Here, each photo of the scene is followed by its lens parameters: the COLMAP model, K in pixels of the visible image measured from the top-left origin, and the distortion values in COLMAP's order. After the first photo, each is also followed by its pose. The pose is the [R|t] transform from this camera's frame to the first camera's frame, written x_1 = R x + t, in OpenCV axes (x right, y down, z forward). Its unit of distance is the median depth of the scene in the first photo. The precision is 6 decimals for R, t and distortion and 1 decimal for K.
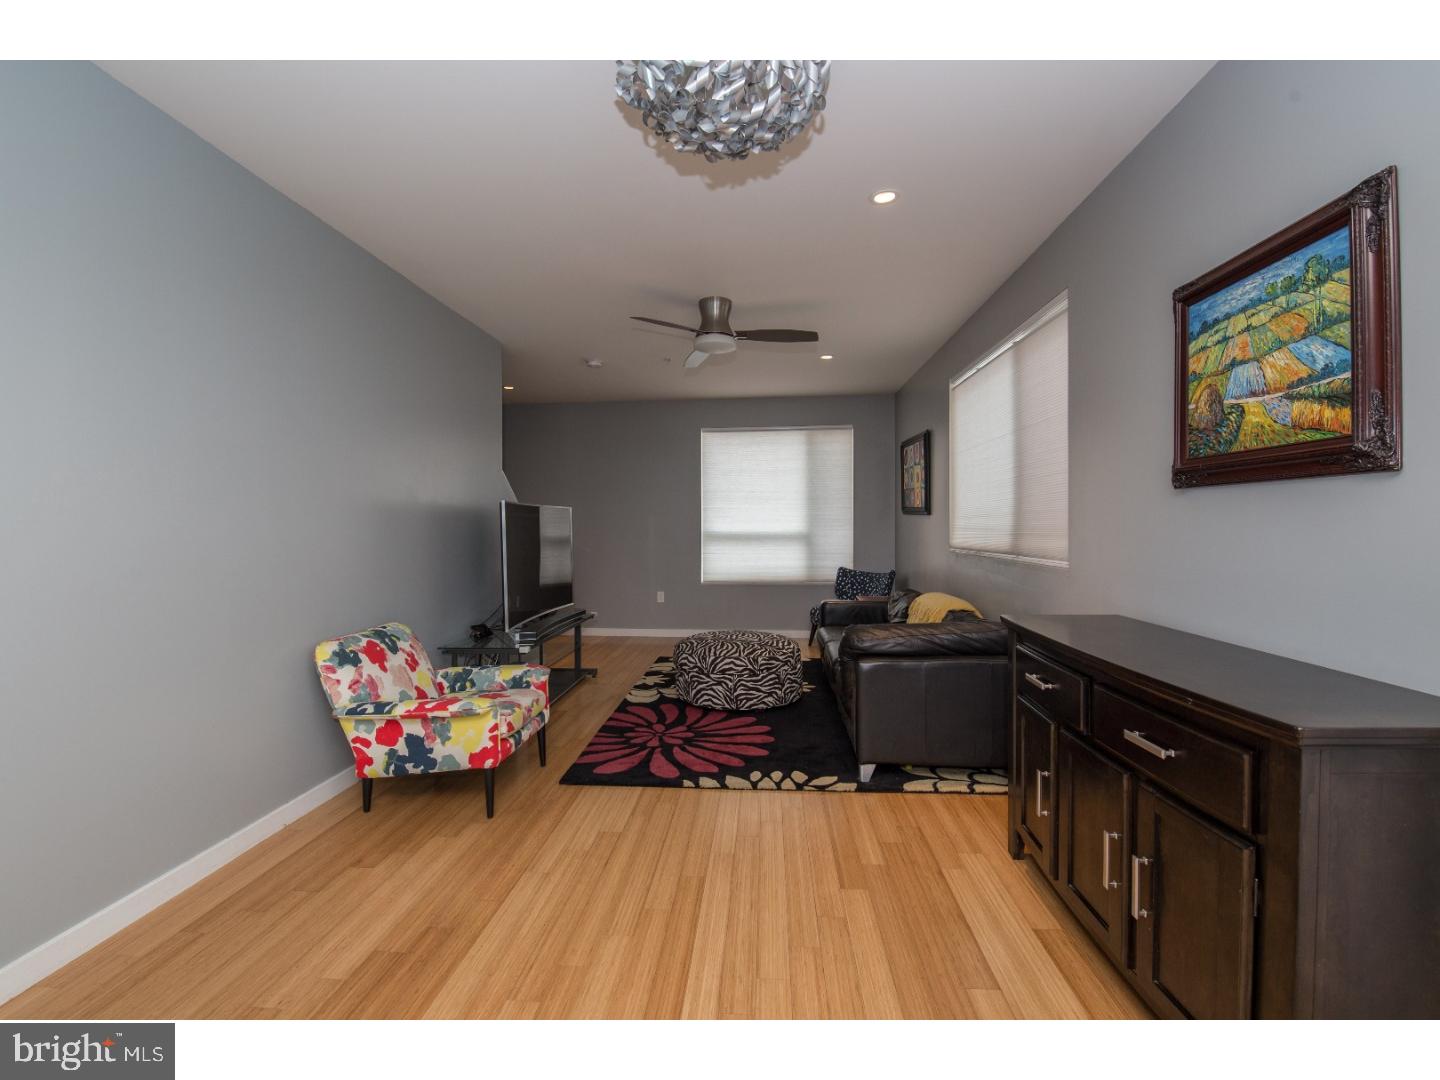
lens RADIAL K [[622.3, 0, 724.9], [0, 622.3, 531.3], [0, 0, 1]] dist [-0.008947, -0.005921]
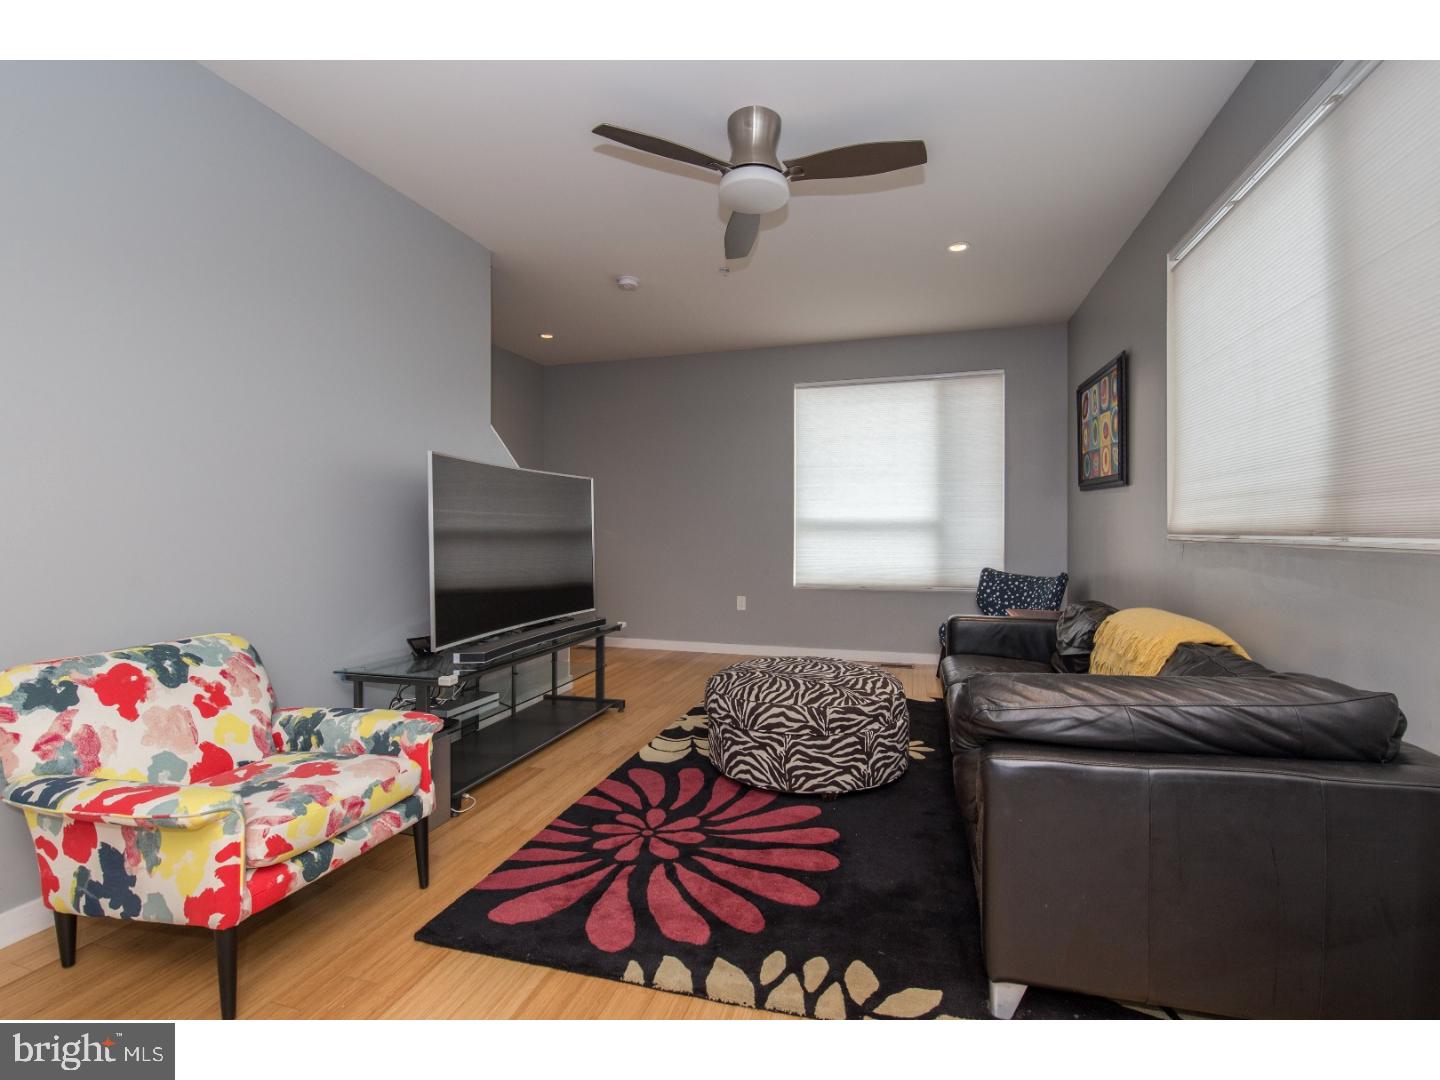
lens RADIAL K [[622.3, 0, 754.5], [0, 622.3, 538.2], [0, 0, 1]] dist [-0.008947, -0.005921]
pose [[0.981485, 0.005609, -0.191458, 0.110510], [-0.005375, 0.999984, 0.001744, 0.041164], [0.191465, -0.000683, 0.981499, 0.436865]]
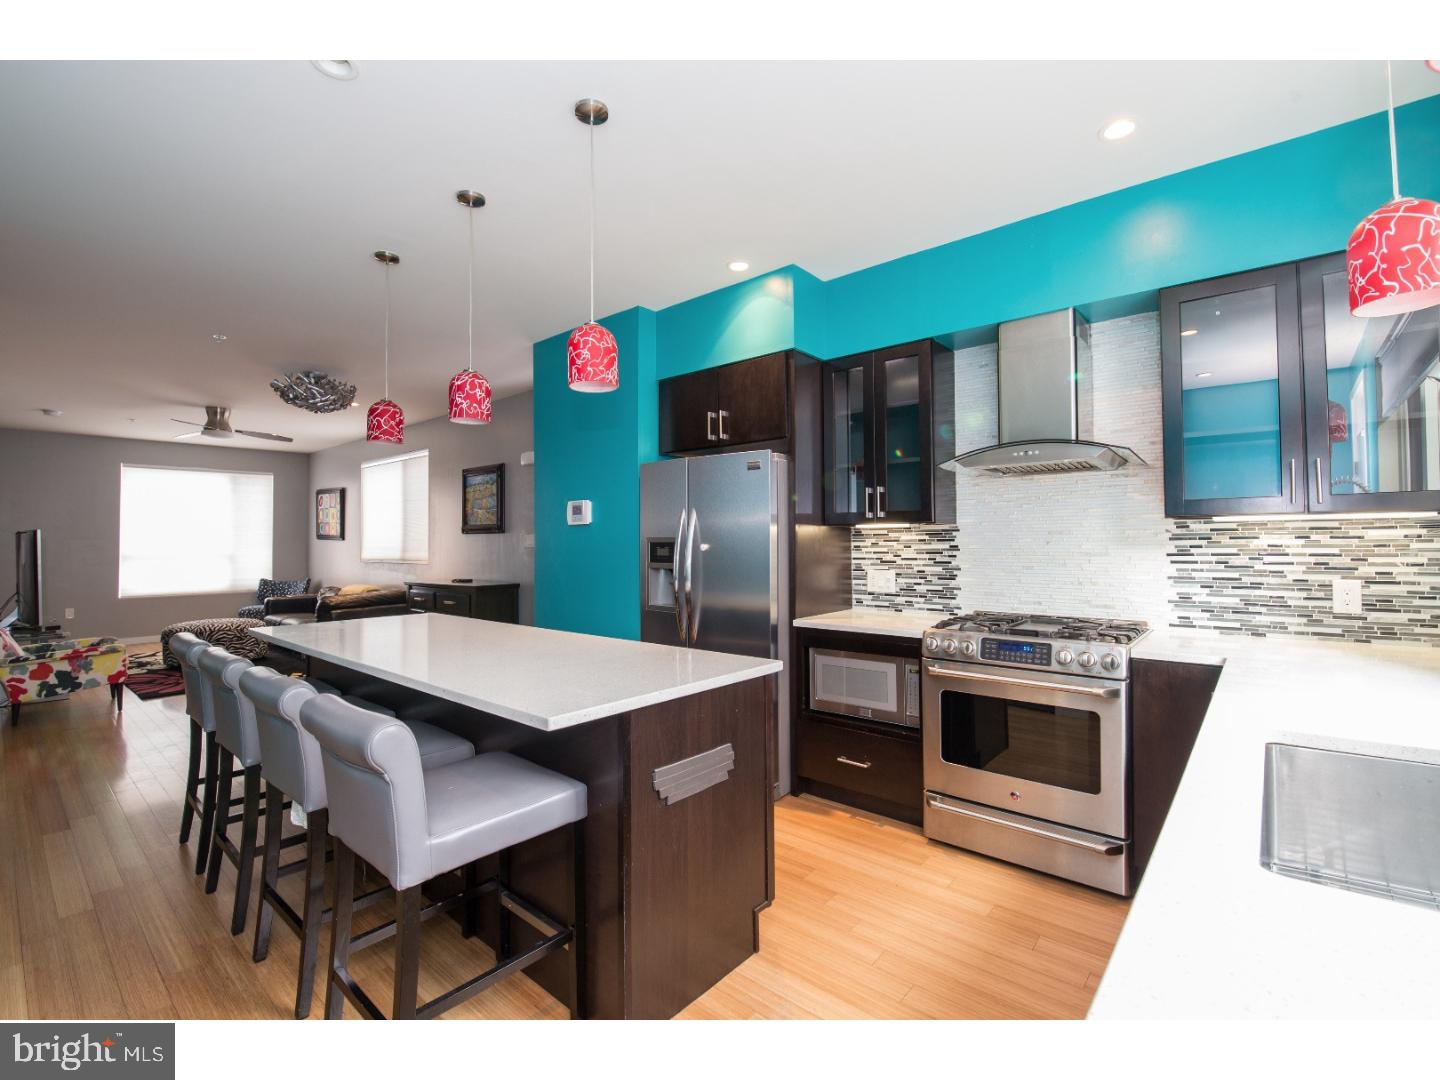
lens RADIAL K [[622.3, 0, 733.5], [0, 622.3, 533.5], [0, 0, 1]] dist [-0.008947, -0.005921]
pose [[0.560765, 0.010853, 0.827904, -0.636223], [0.018228, 0.999510, -0.025448, 0.021724], [-0.827775, 0.029362, 0.560292, -1.087782]]
